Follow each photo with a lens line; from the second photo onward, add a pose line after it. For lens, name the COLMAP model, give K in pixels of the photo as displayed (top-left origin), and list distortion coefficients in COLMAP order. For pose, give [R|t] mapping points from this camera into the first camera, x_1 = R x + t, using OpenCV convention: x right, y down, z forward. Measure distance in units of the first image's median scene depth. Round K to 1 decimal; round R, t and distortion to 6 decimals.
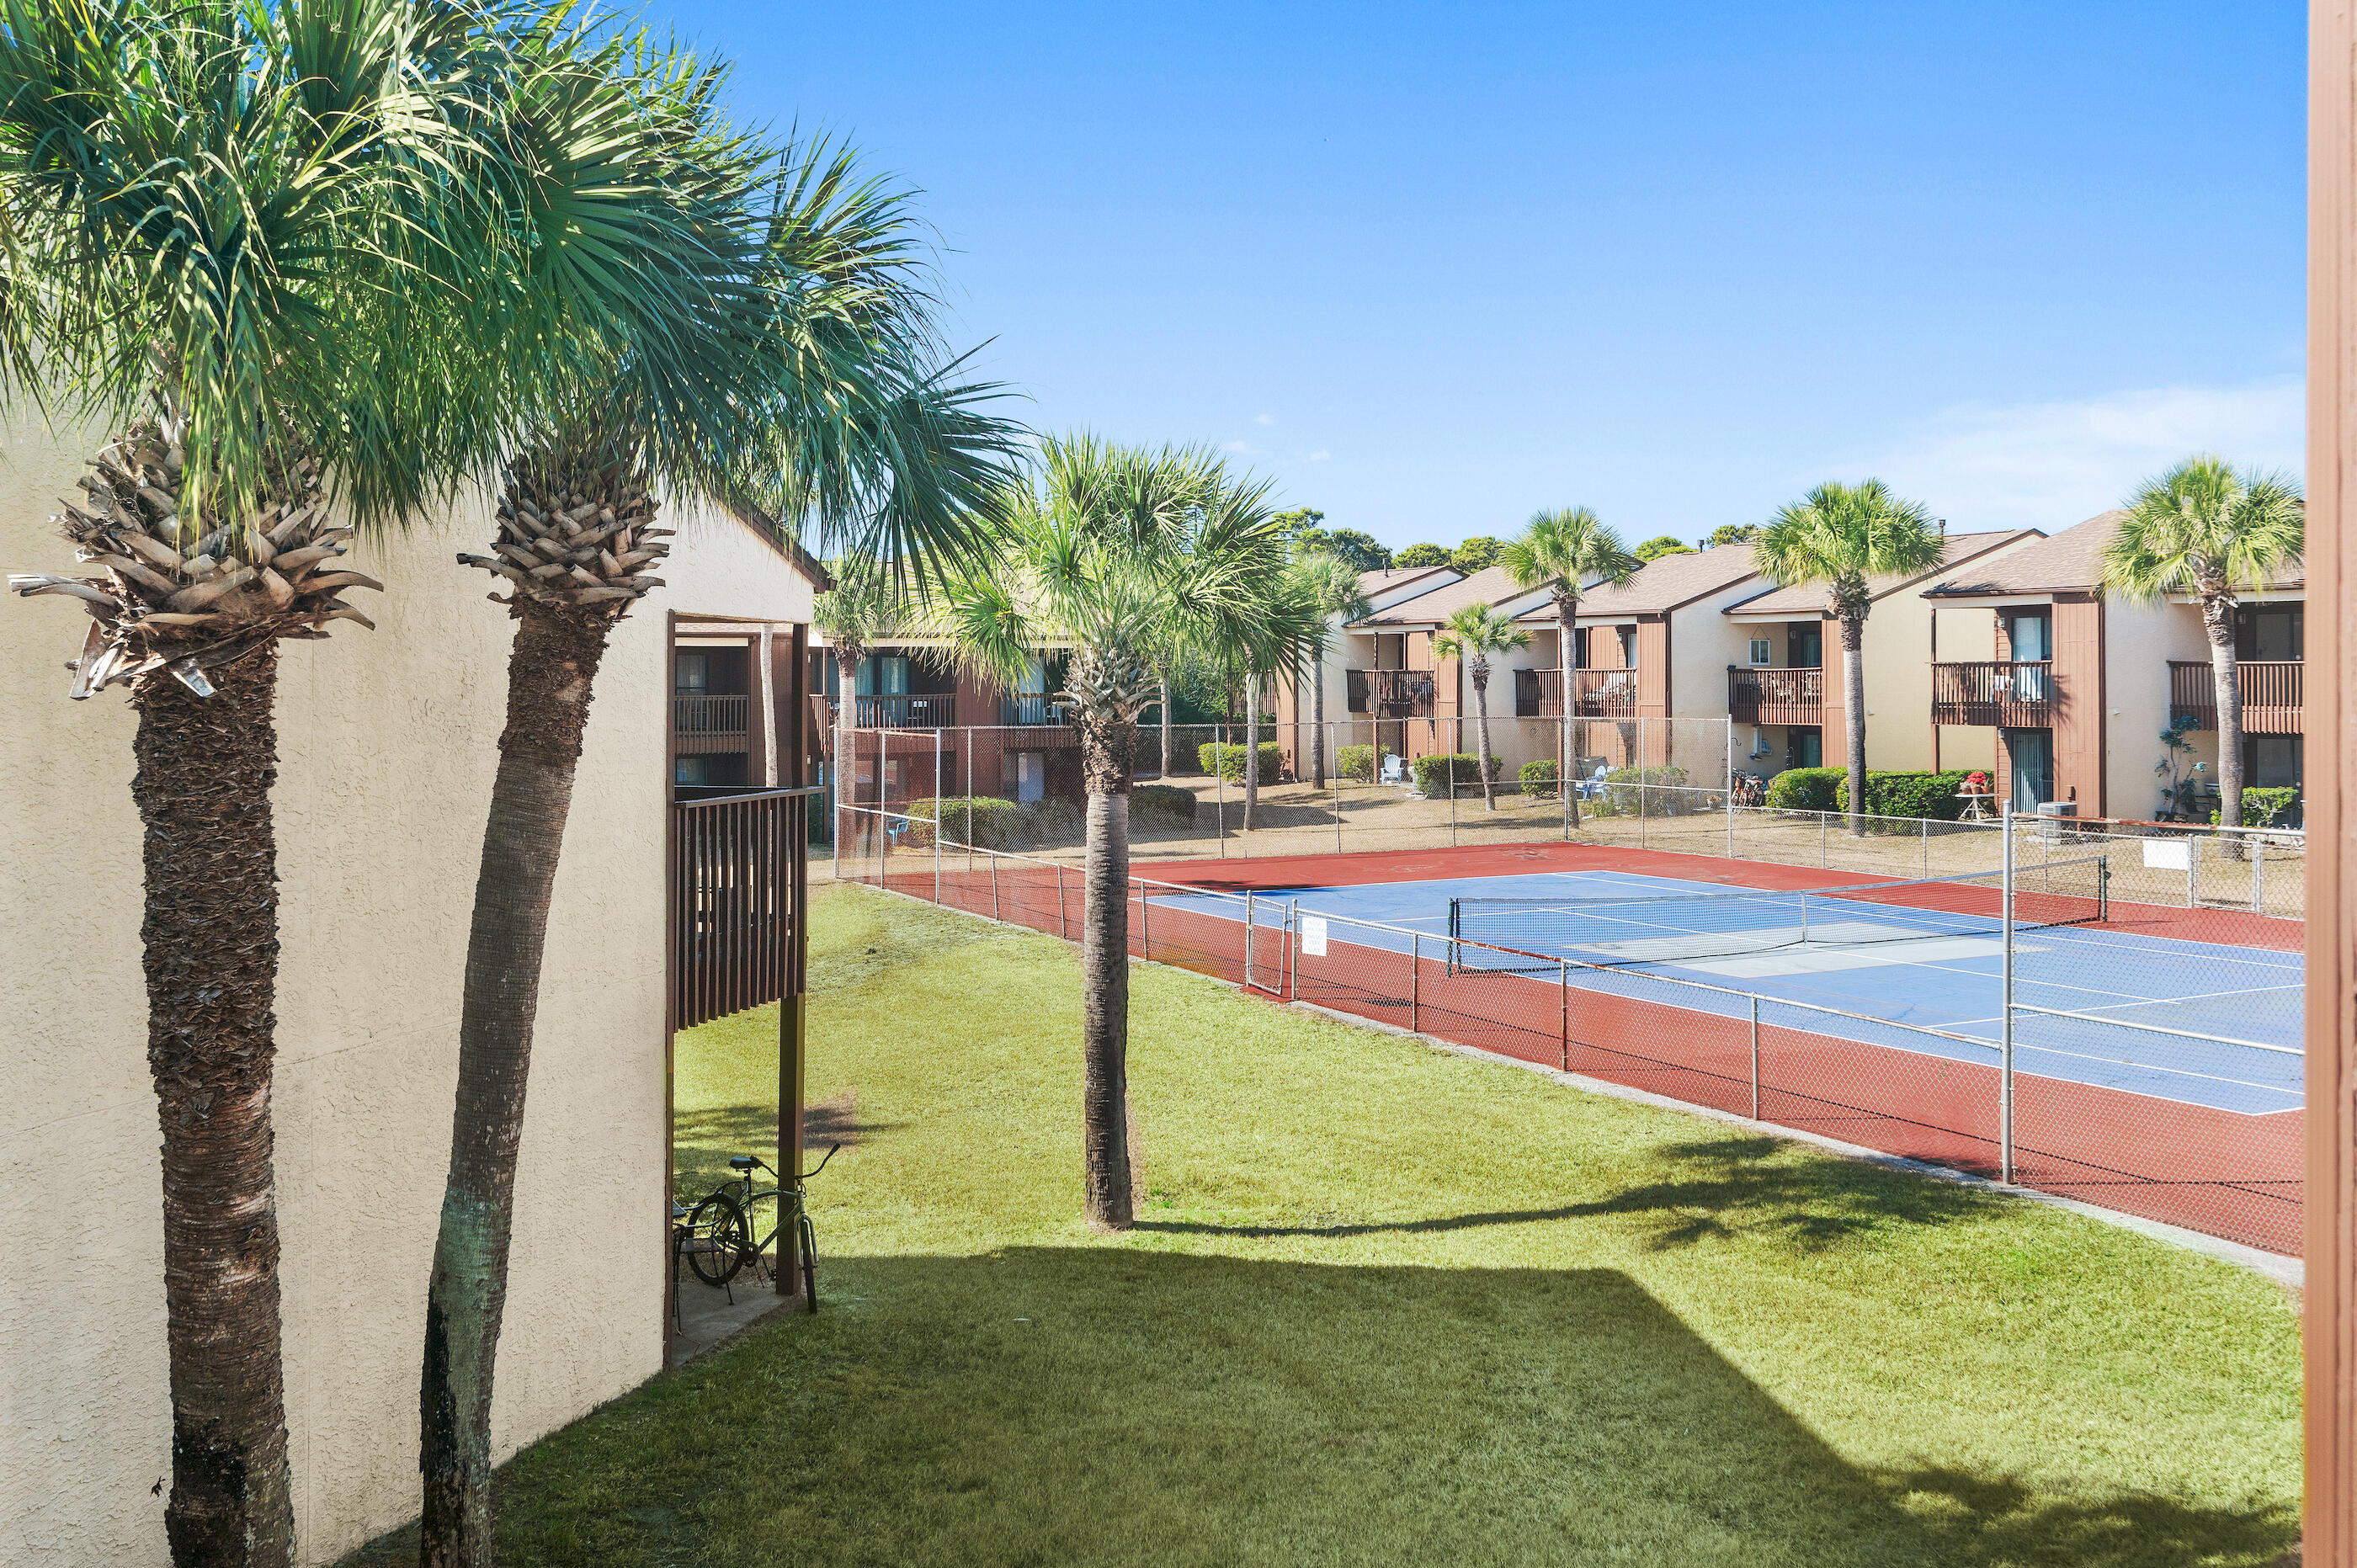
lens RADIAL K [[2343.8, 0, 1214.1], [0, 2343.8, 693.5], [0, 0, 1]] dist [0.011749, 0.000000]
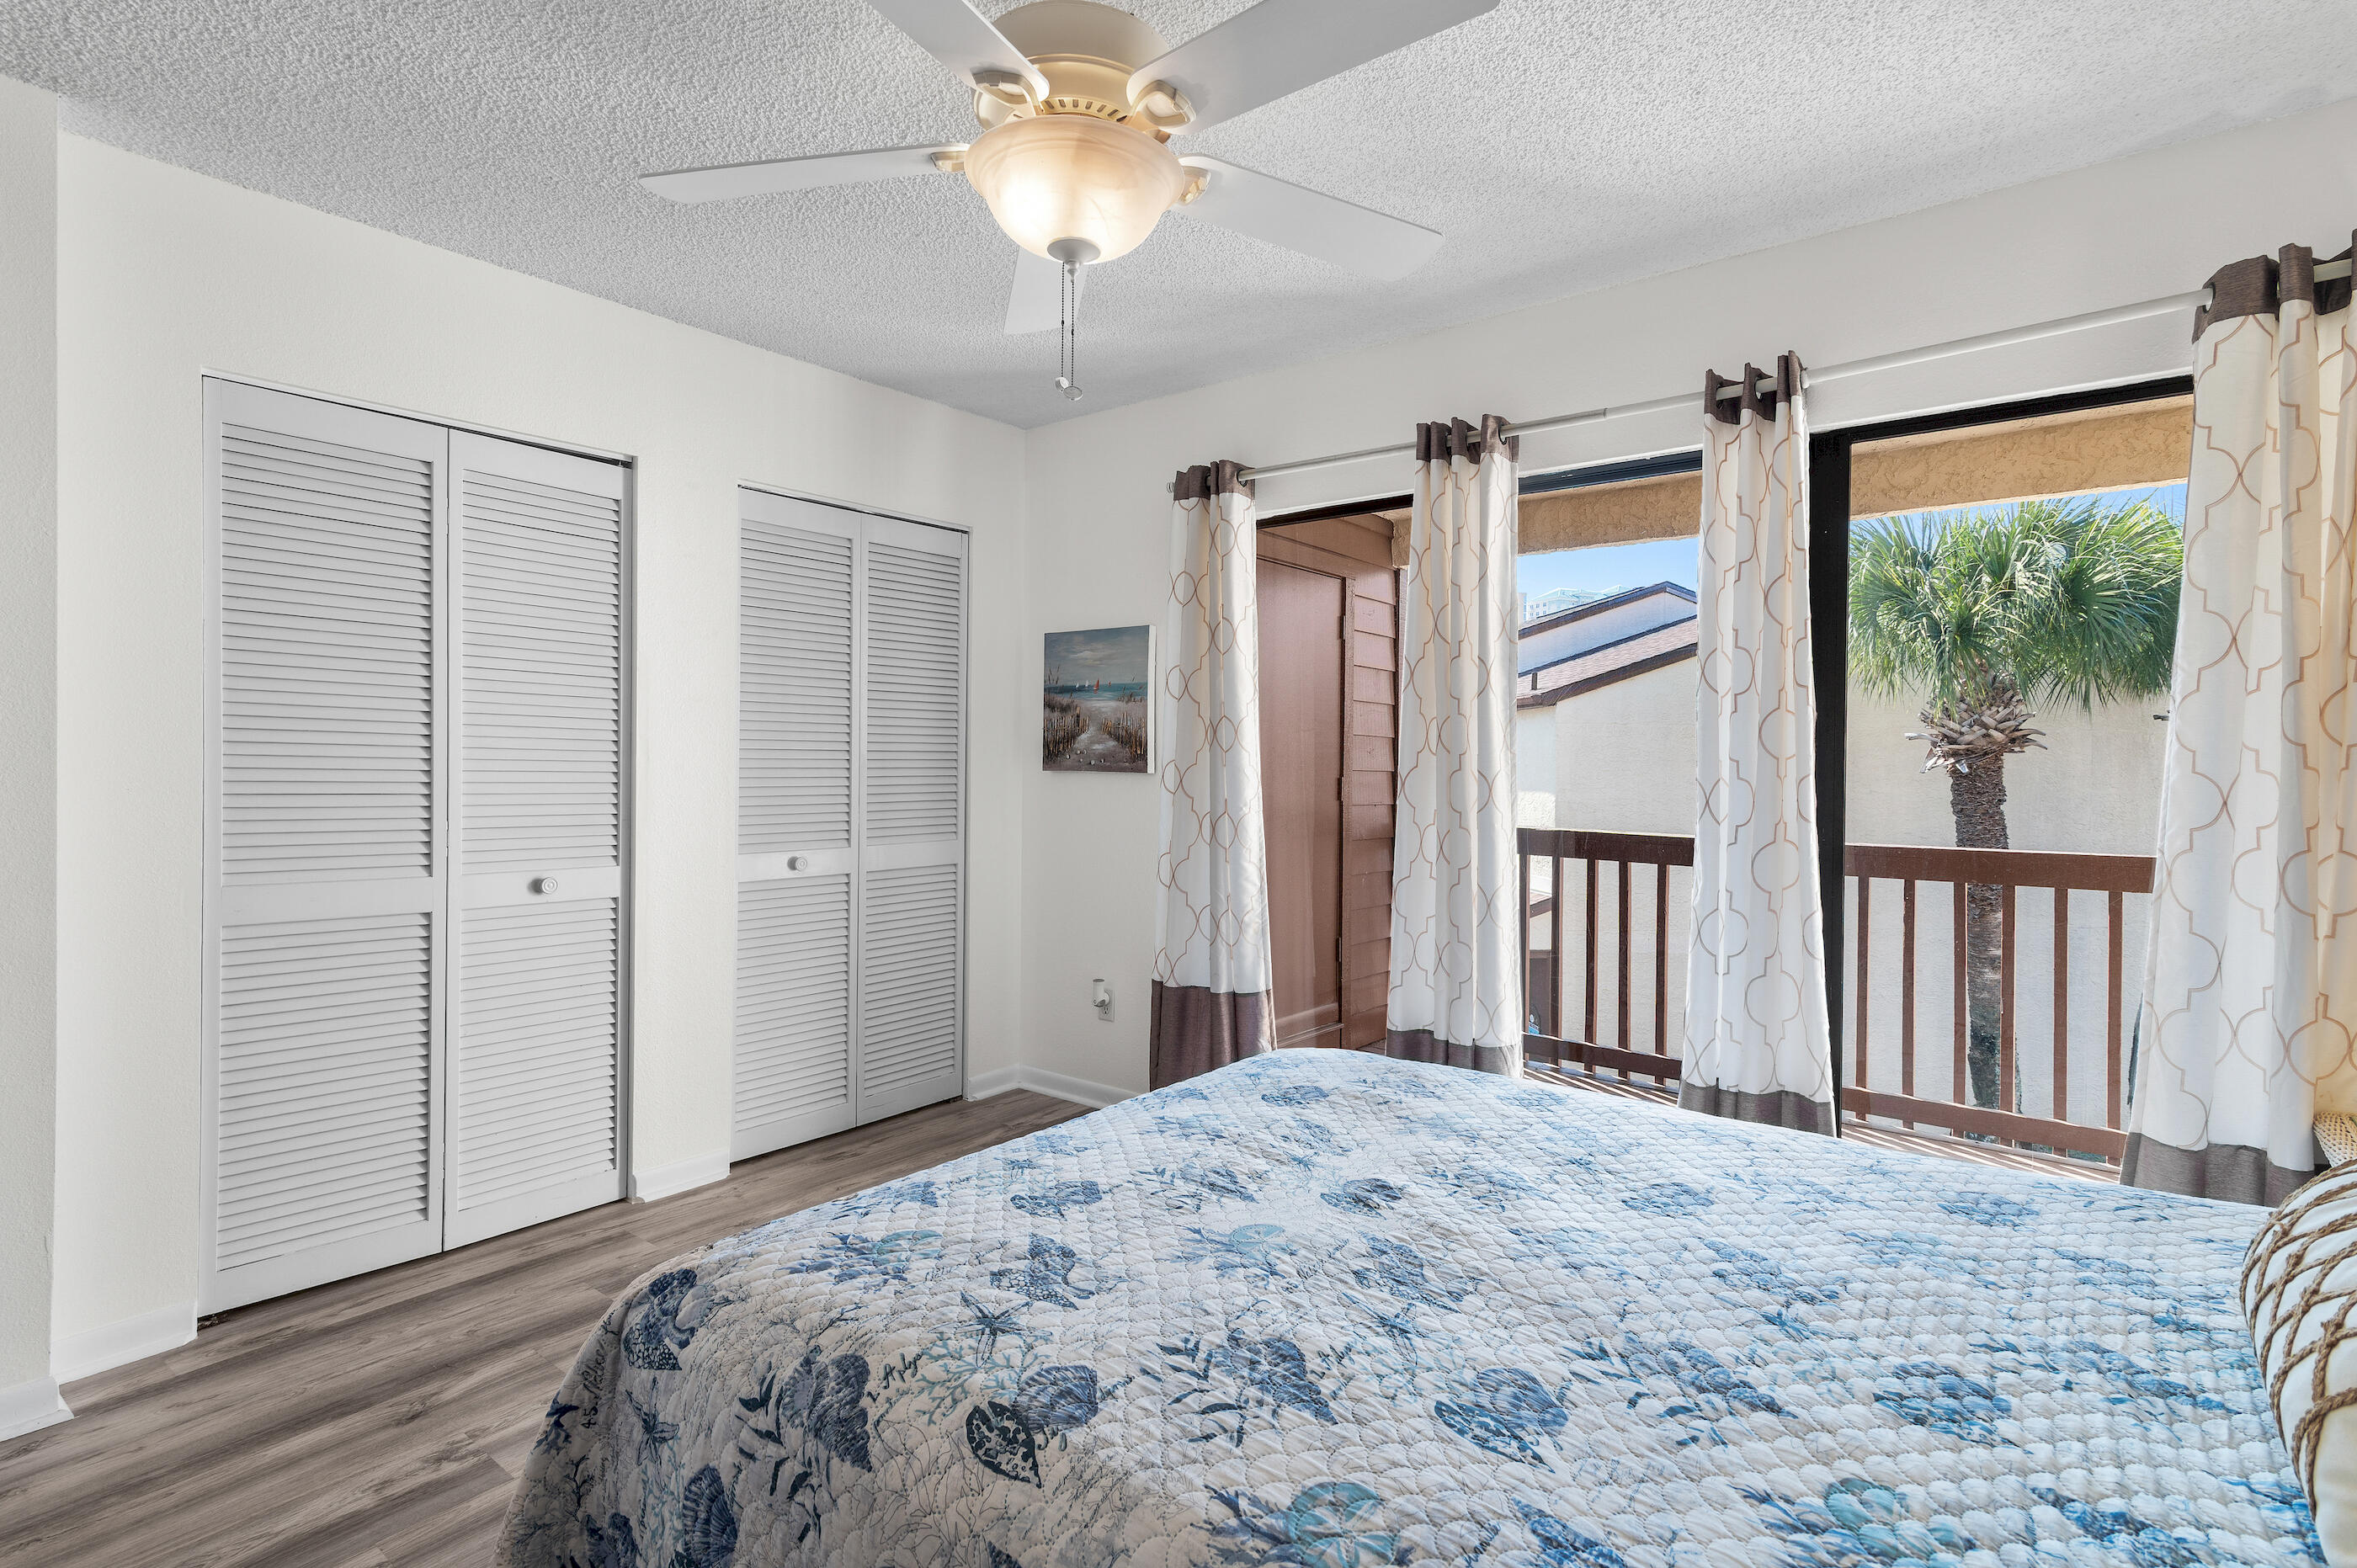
lens RADIAL K [[1158.3, 0, 1183.3], [0, 1158.3, 768.1], [0, 0, 1]] dist [0.012397, -0.000071]
pose [[0.401167, 0.010023, -0.915950, 0.356797], [-0.017505, 0.999841, 0.003275, 0.005634], [0.915838, 0.014720, 0.401279, -0.347358]]
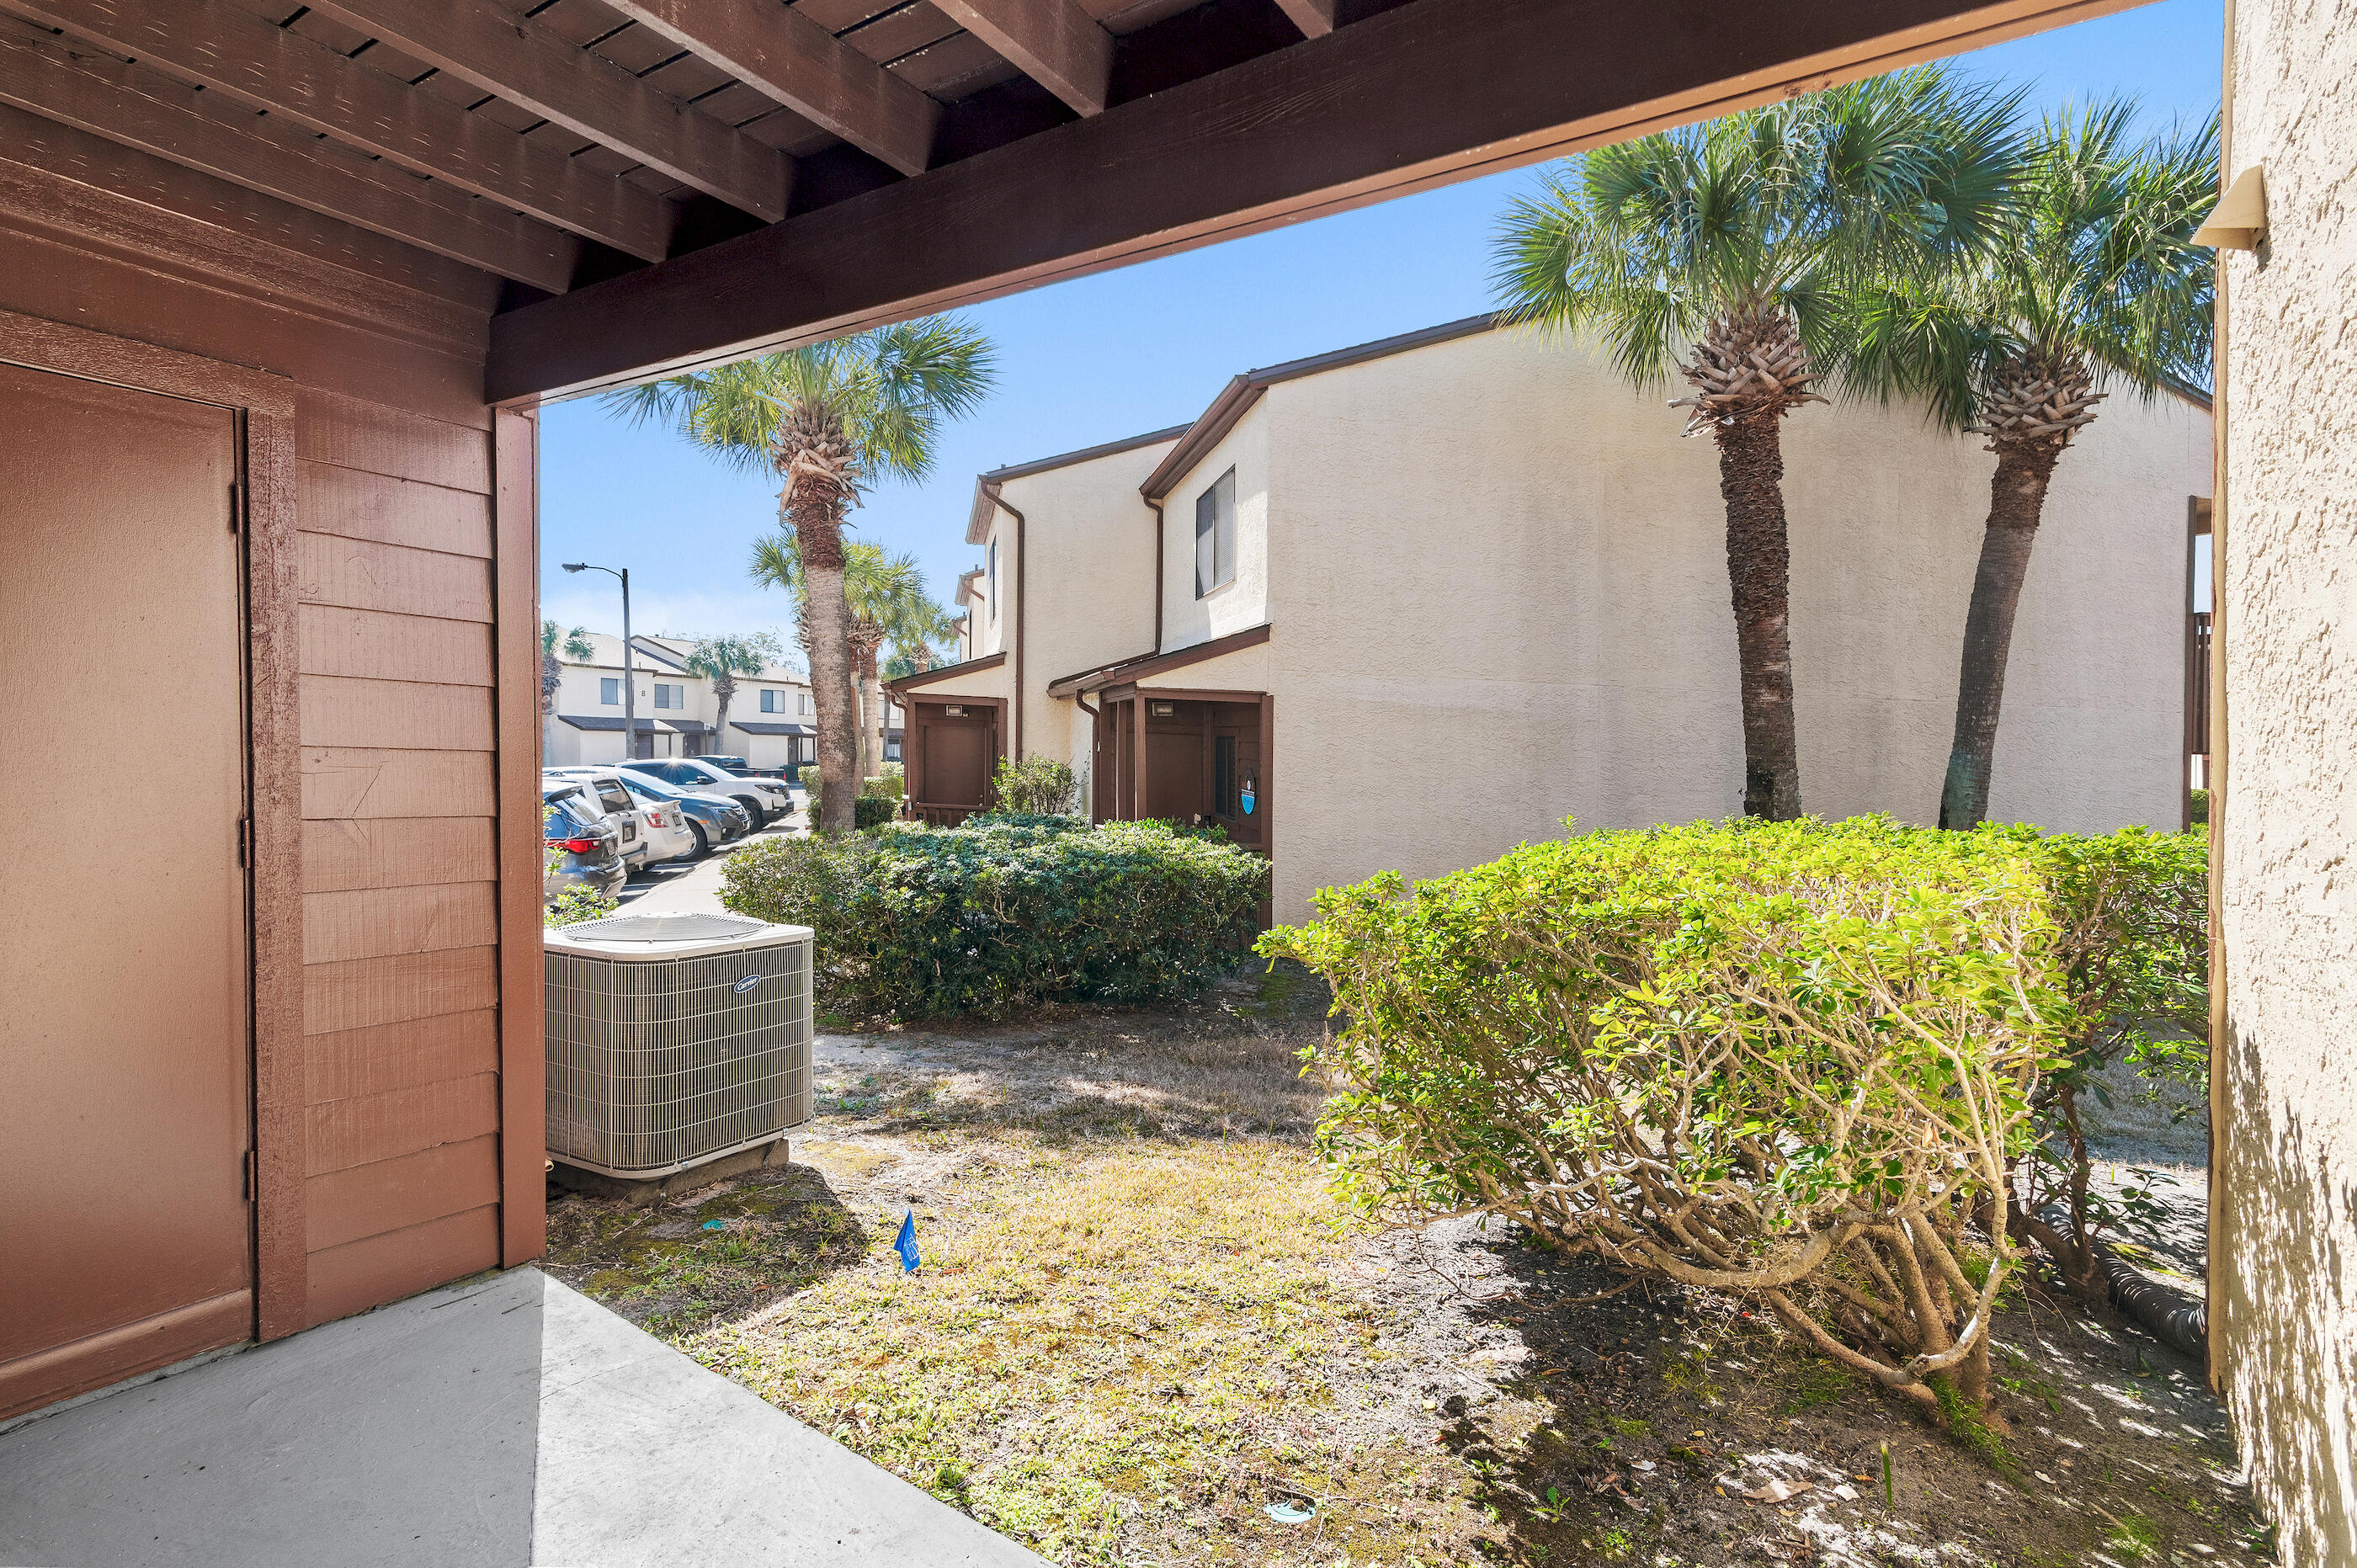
lens RADIAL K [[1158.3, 0, 1180.8], [0, 1158.3, 783.8], [0, 0, 1]] dist [0.012397, -0.000071]
pose [[0.468854, 0.016967, -0.883112, 0.247292], [-0.010192, 0.999853, 0.013799, 0.238128], [0.883217, 0.002531, 0.468958, -0.047439]]
